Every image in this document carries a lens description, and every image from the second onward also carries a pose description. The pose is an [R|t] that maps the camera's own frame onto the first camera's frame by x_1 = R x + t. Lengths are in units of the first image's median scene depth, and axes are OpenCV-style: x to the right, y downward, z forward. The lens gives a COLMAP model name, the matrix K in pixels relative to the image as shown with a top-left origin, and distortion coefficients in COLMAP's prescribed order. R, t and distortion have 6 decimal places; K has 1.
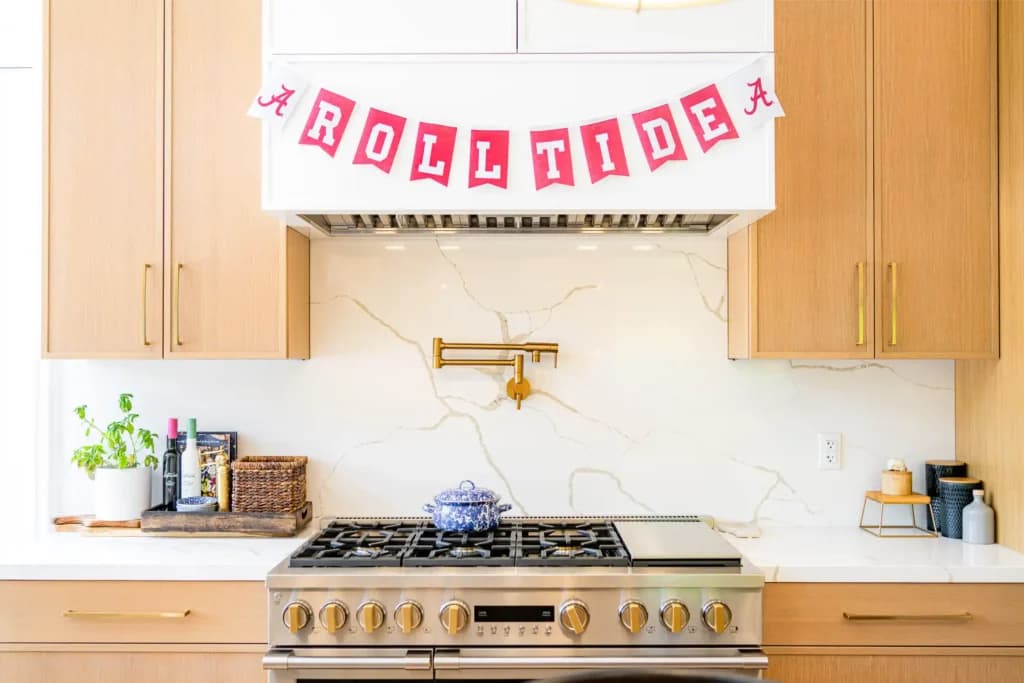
lens RADIAL K [[1013.0, 0, 512.0], [0, 1013.0, 341.5], [0, 0, 1]] dist [-0.002260, -0.002216]
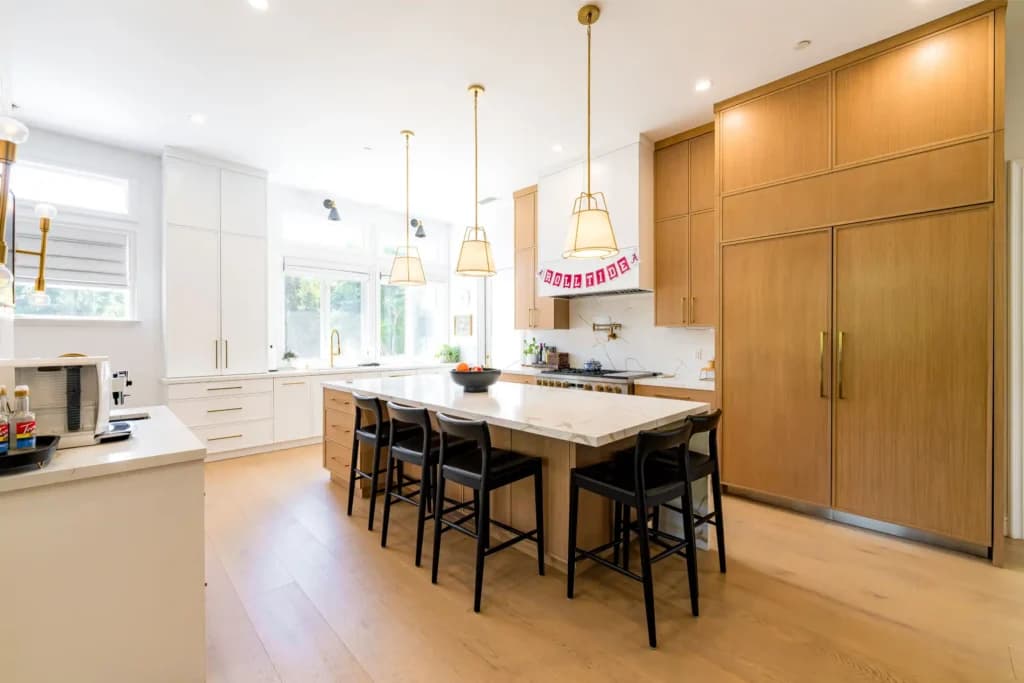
lens RADIAL K [[414.2, 0, 512.0], [0, 414.2, 341.5], [0, 0, 1]] dist [-0.000545, -0.000280]
pose [[0.710224, 0.004652, -0.703961, 0.886418], [0.015828, 0.999620, 0.022575, 0.027325], [0.703798, -0.027176, 0.709880, -0.393143]]
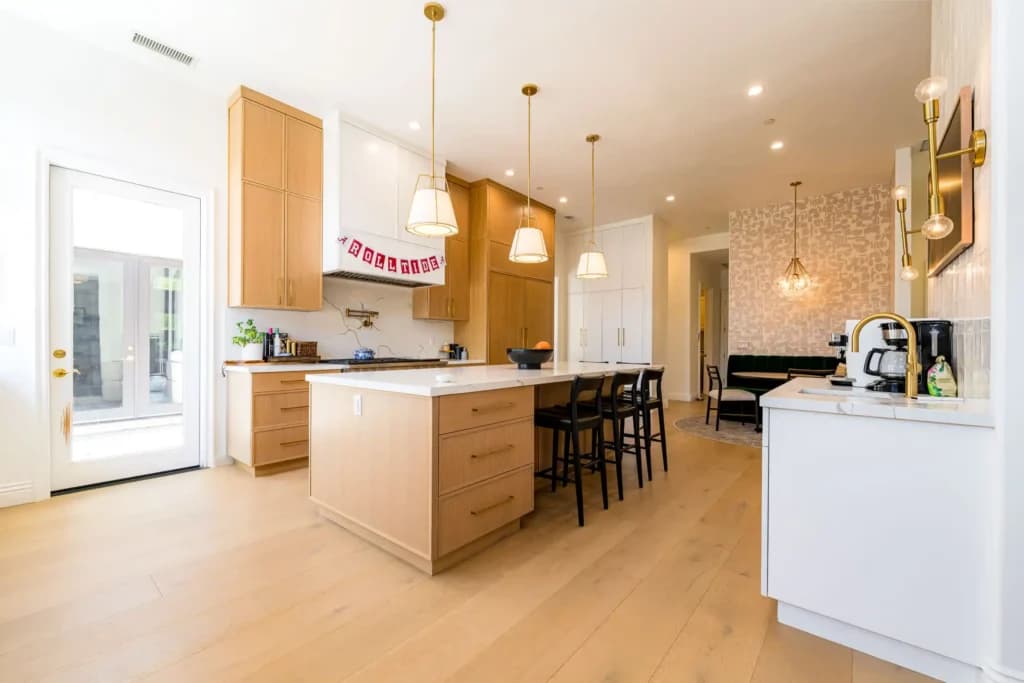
lens RADIAL K [[414.2, 0, 512.0], [0, 414.2, 341.5], [0, 0, 1]] dist [-0.000545, -0.000280]
pose [[0.629161, 0.009955, 0.777211, -0.885590], [-0.024929, 0.999662, 0.007375, 0.092877], [-0.776875, -0.024015, 0.629197, -0.383539]]
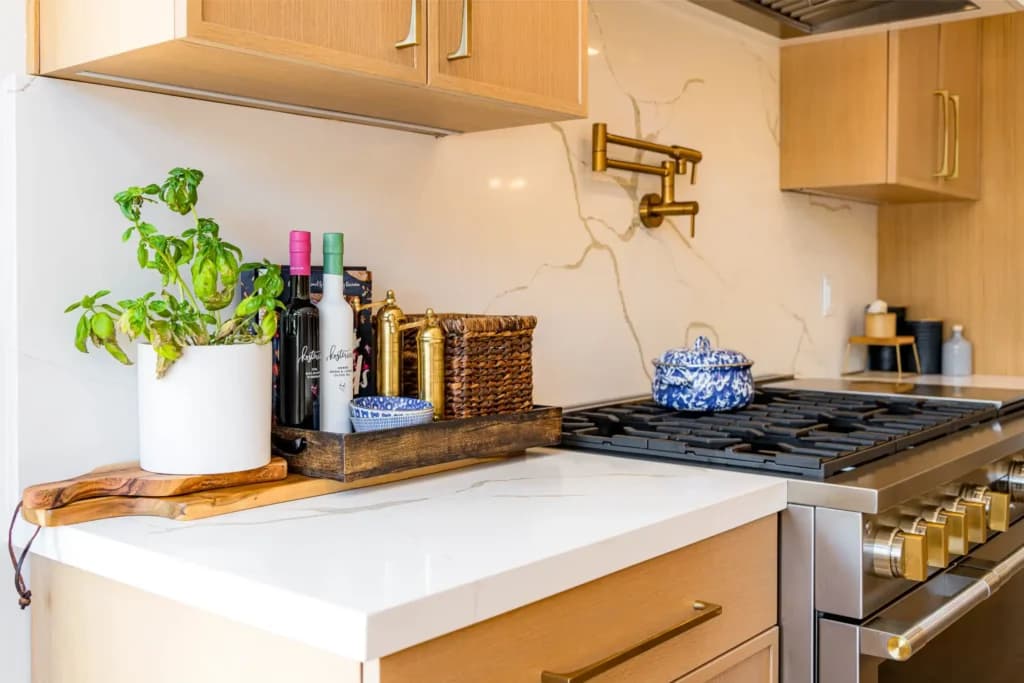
lens RADIAL K [[1052.2, 0, 512.1], [0, 1052.2, 286.8], [0, 0, 1]] dist [-0.002983, -0.004300]
pose [[0.630399, -0.000875, 0.776271, -0.661839], [-0.018366, 0.999703, 0.016042, 0.095036], [-0.776054, -0.024370, 0.630196, 0.656073]]
